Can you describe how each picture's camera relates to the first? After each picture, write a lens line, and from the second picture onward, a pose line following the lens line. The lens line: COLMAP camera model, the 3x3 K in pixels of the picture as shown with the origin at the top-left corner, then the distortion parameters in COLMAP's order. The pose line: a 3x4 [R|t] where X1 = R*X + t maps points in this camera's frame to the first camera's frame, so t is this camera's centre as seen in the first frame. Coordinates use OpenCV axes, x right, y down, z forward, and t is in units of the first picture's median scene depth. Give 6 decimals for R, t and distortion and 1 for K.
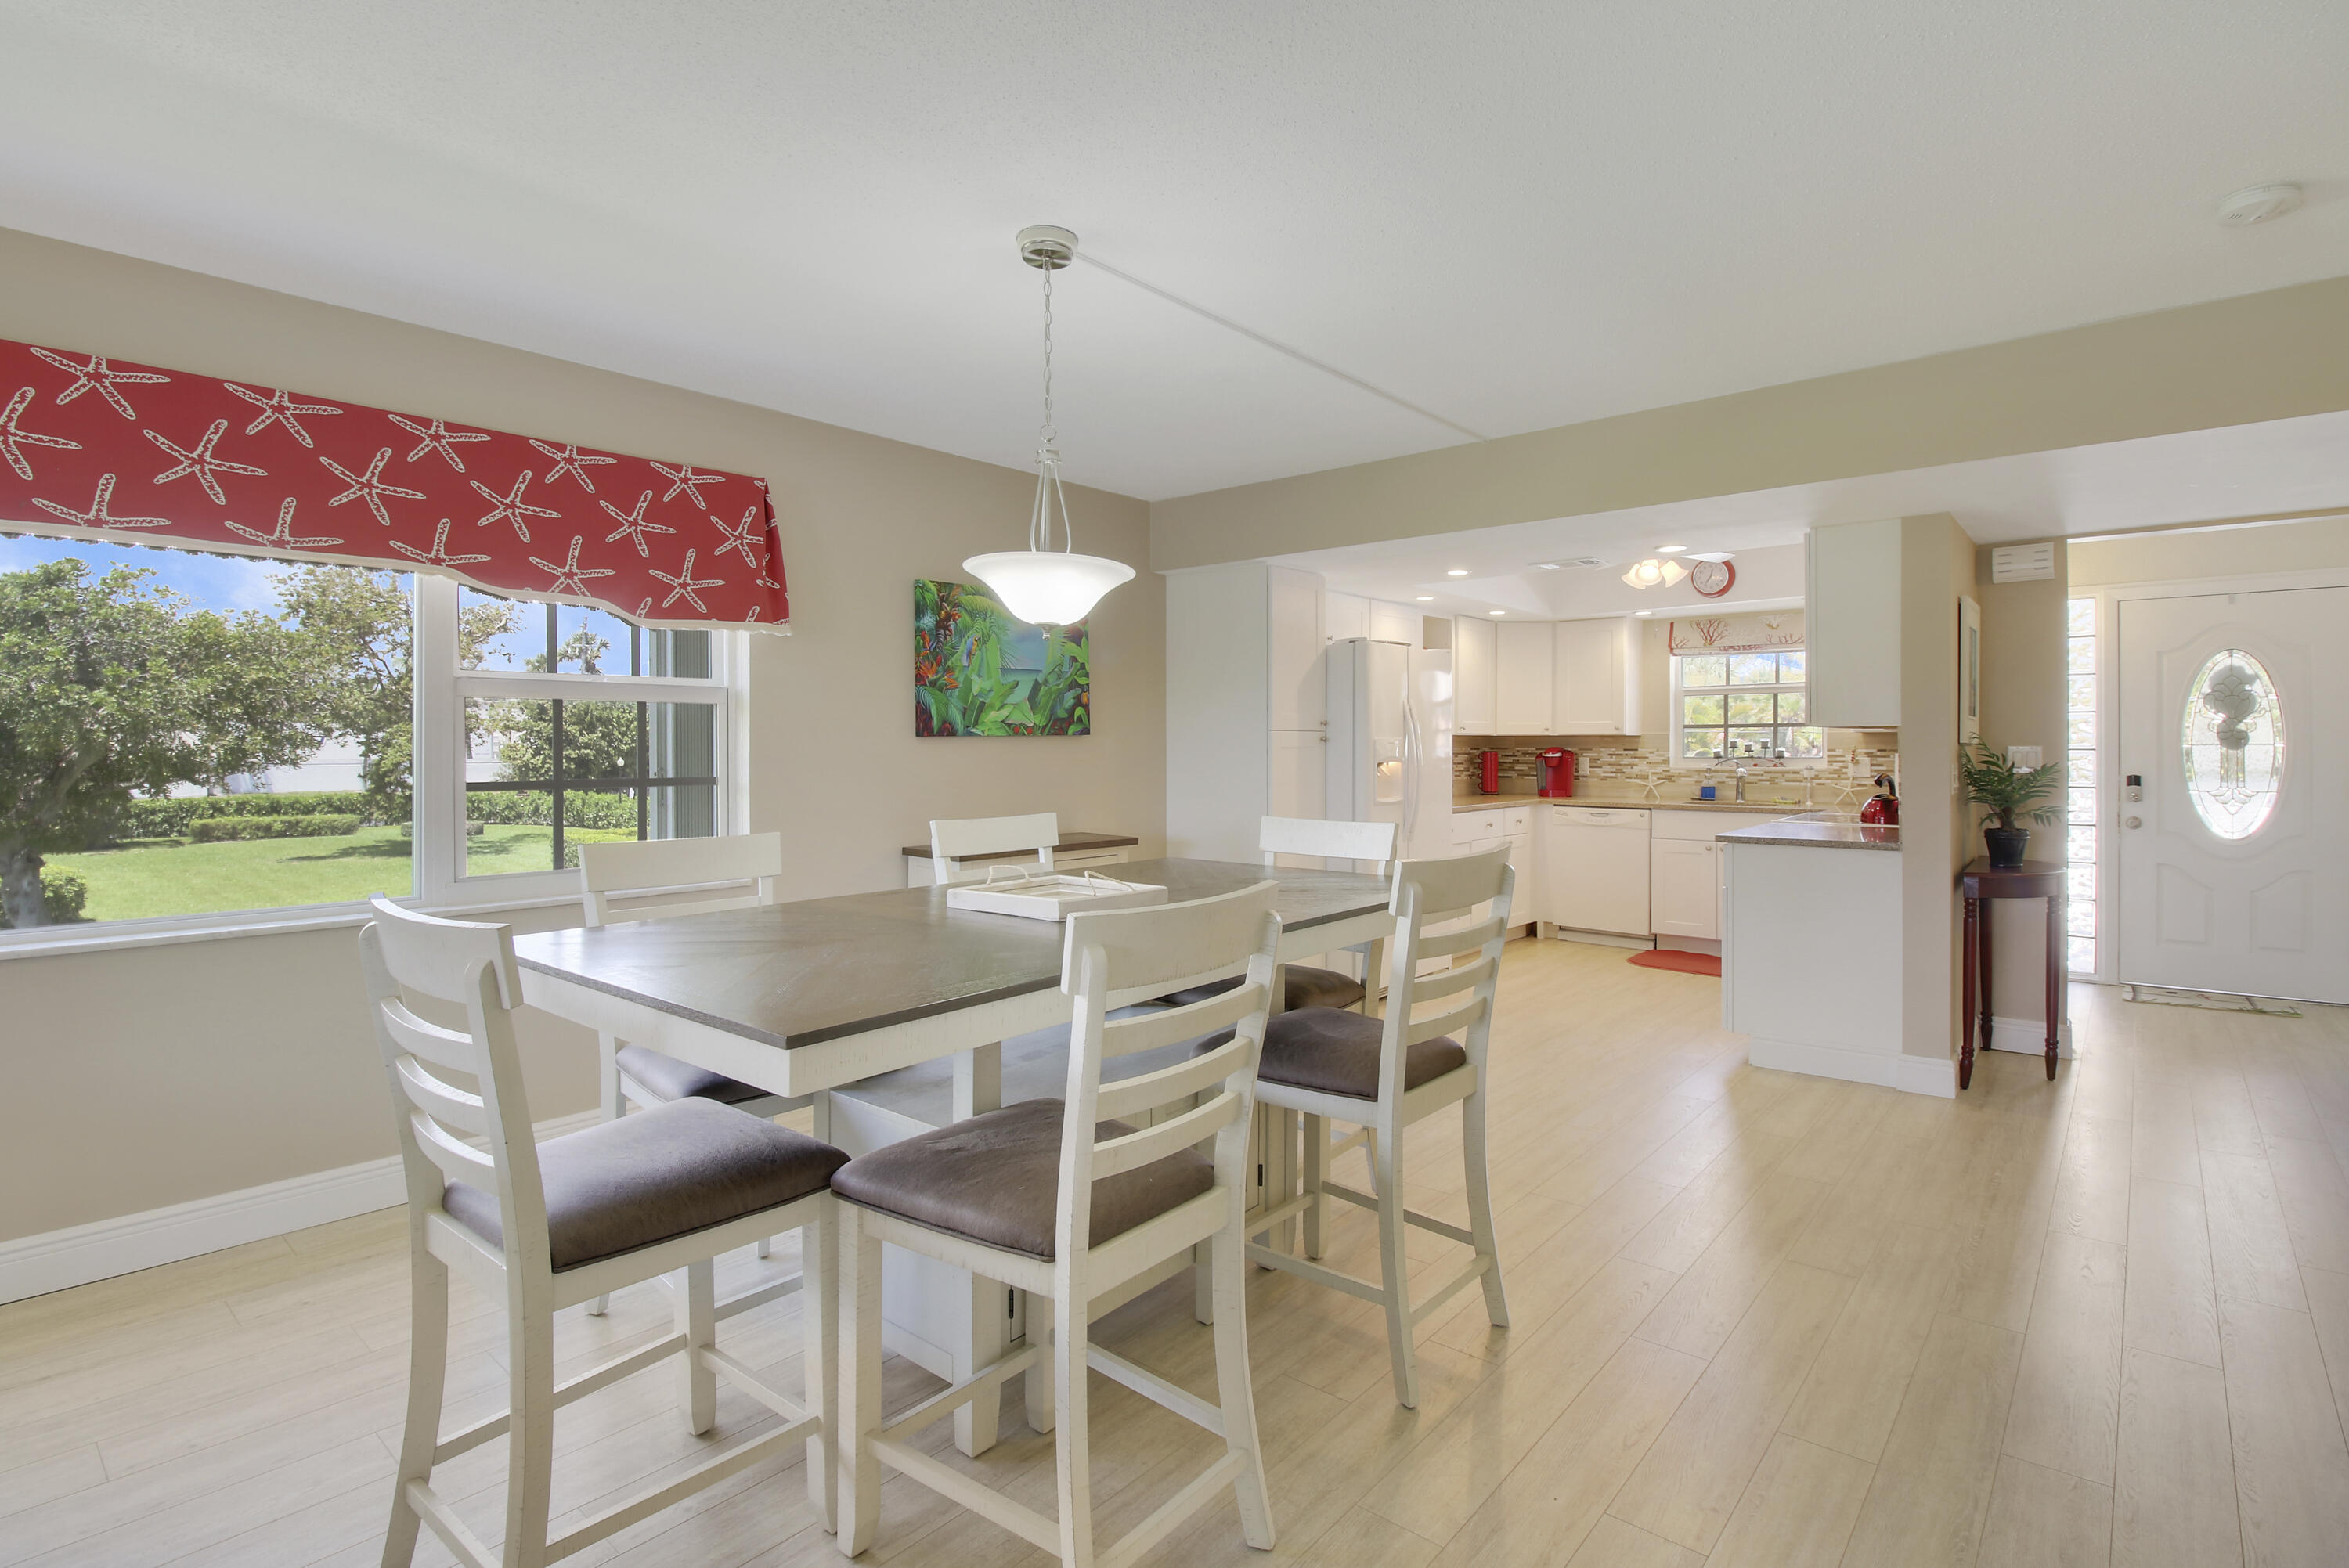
lens RADIAL K [[1157.1, 0, 1176.4], [0, 1157.1, 729.0], [0, 0, 1]] dist [-0.008345, -0.006812]
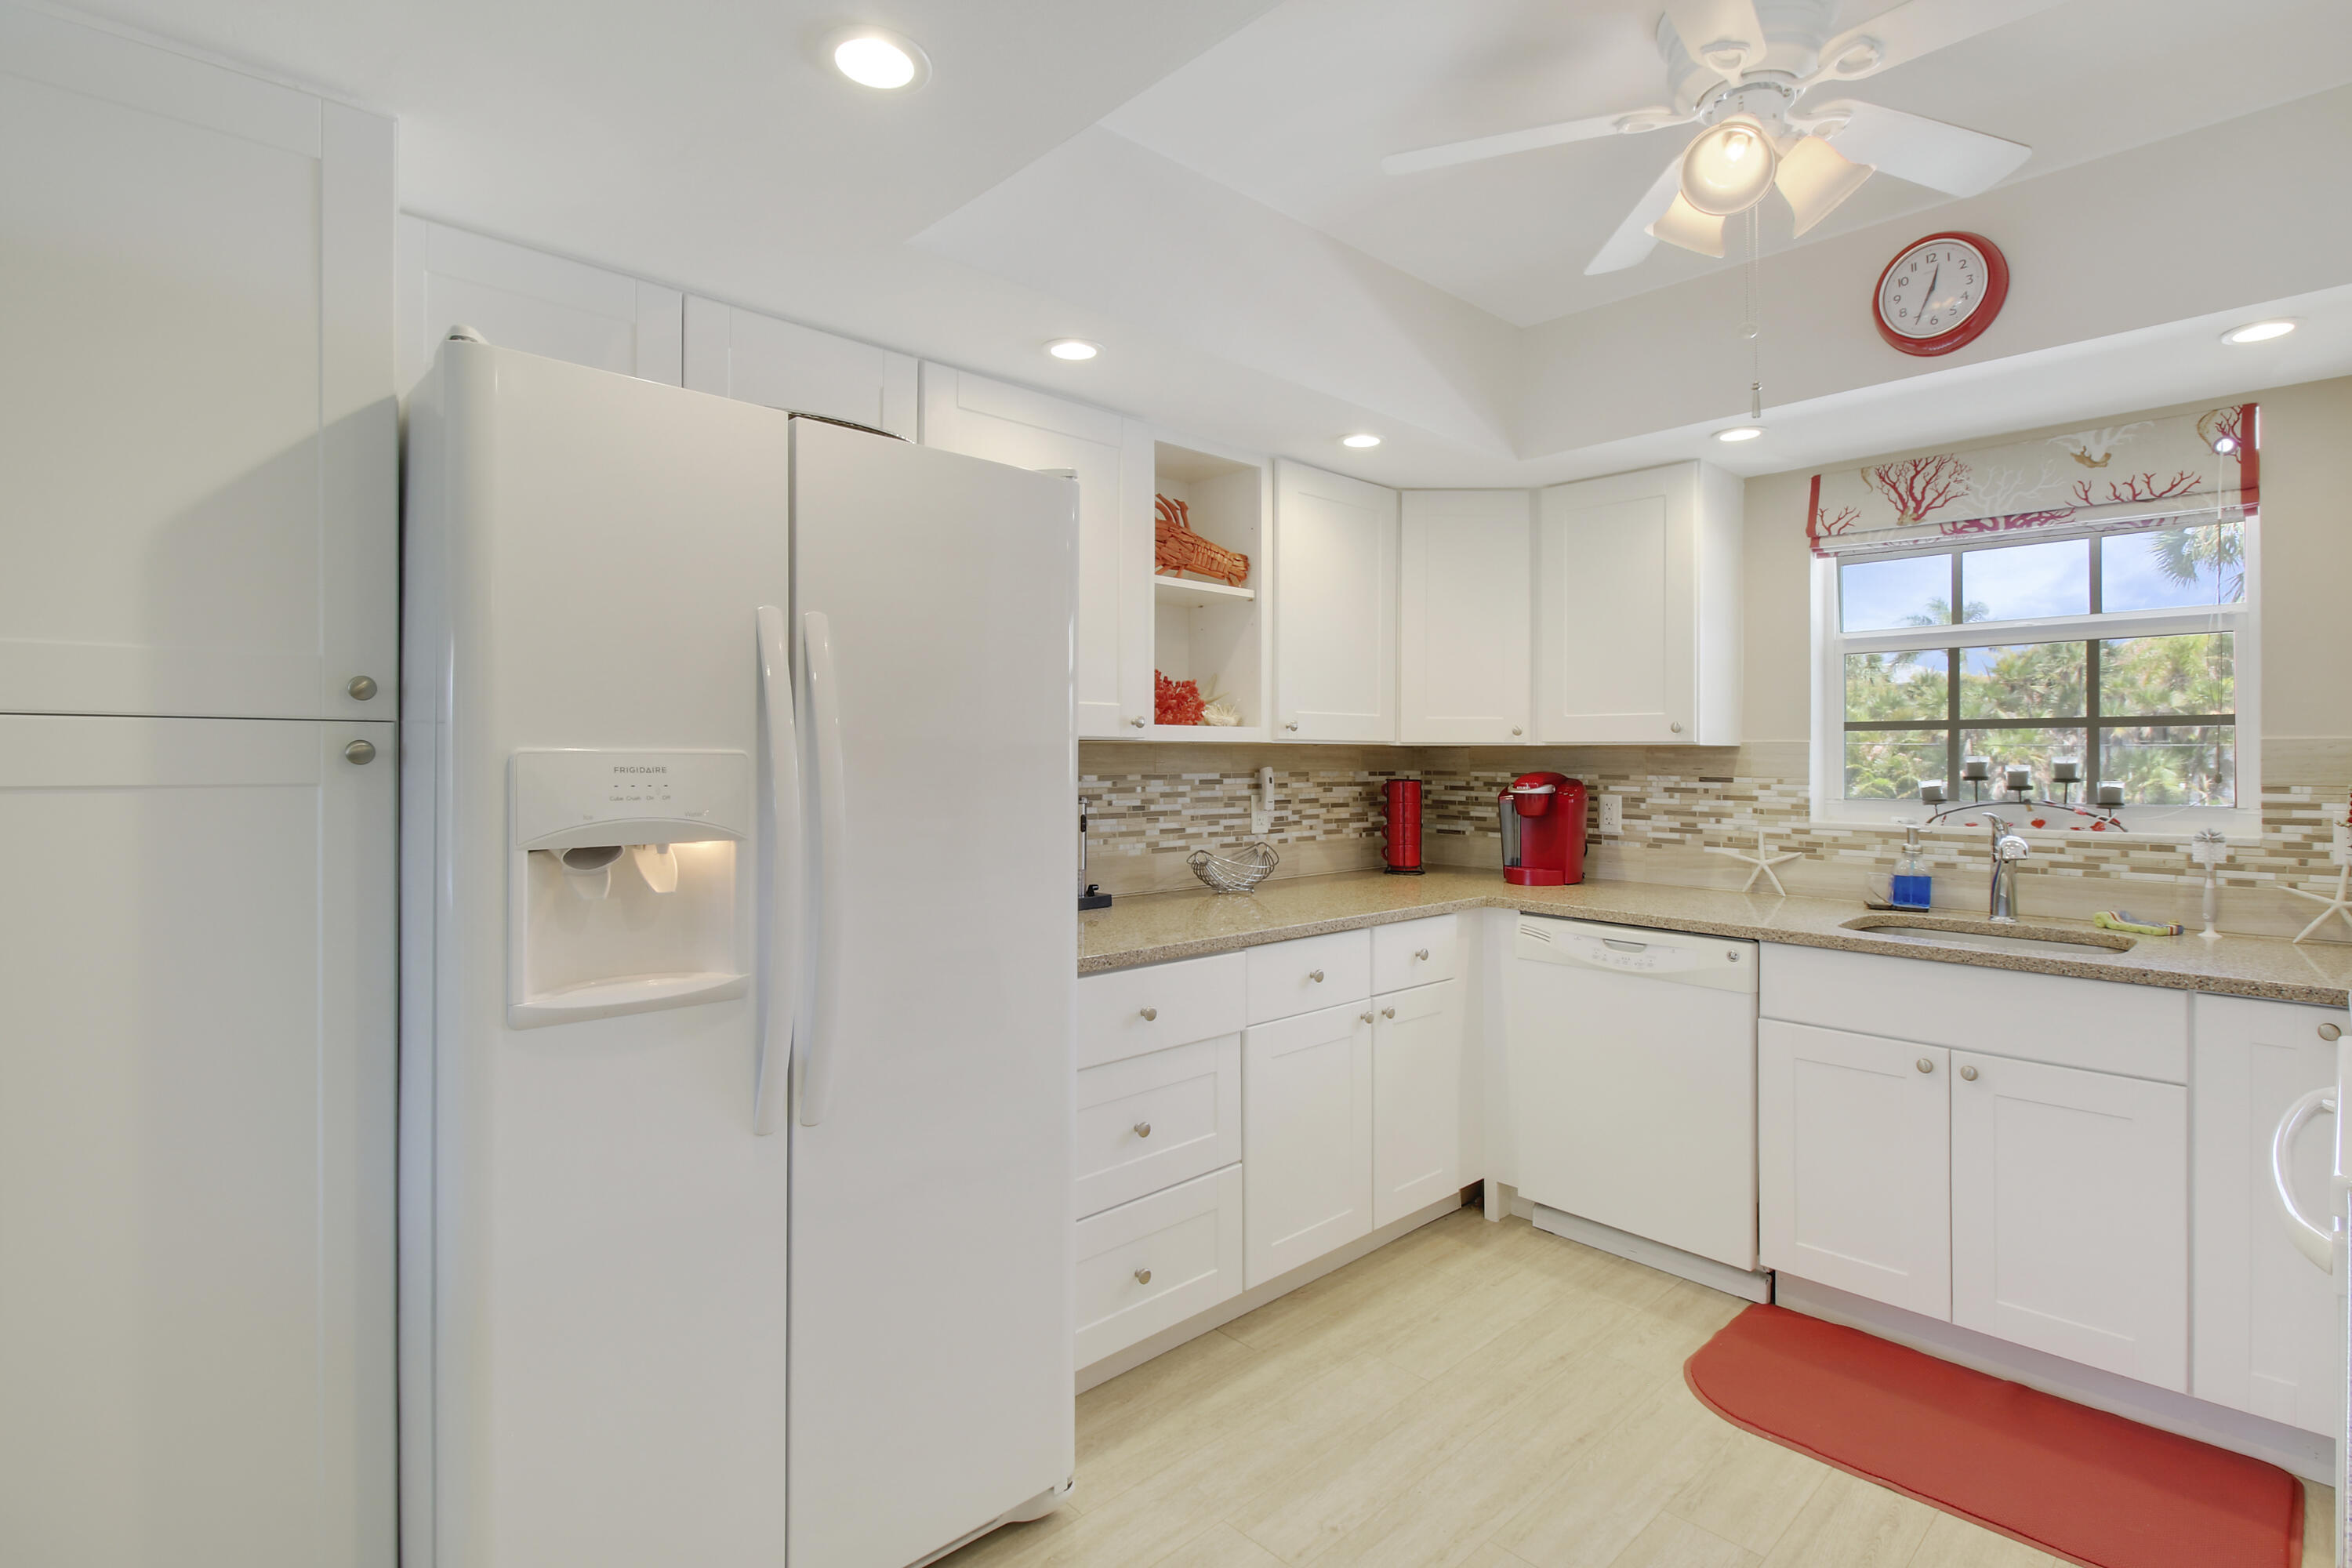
lens RADIAL K [[1148.8, 0, 1181.9], [0, 1148.8, 747.7], [0, 0, 1]] dist [-0.009895, -0.006776]
pose [[0.994883, 0.002108, -0.101008, 0.357367], [-0.001617, 0.999986, 0.004946, 0.006419], [0.101017, -0.004758, 0.994873, 0.831657]]
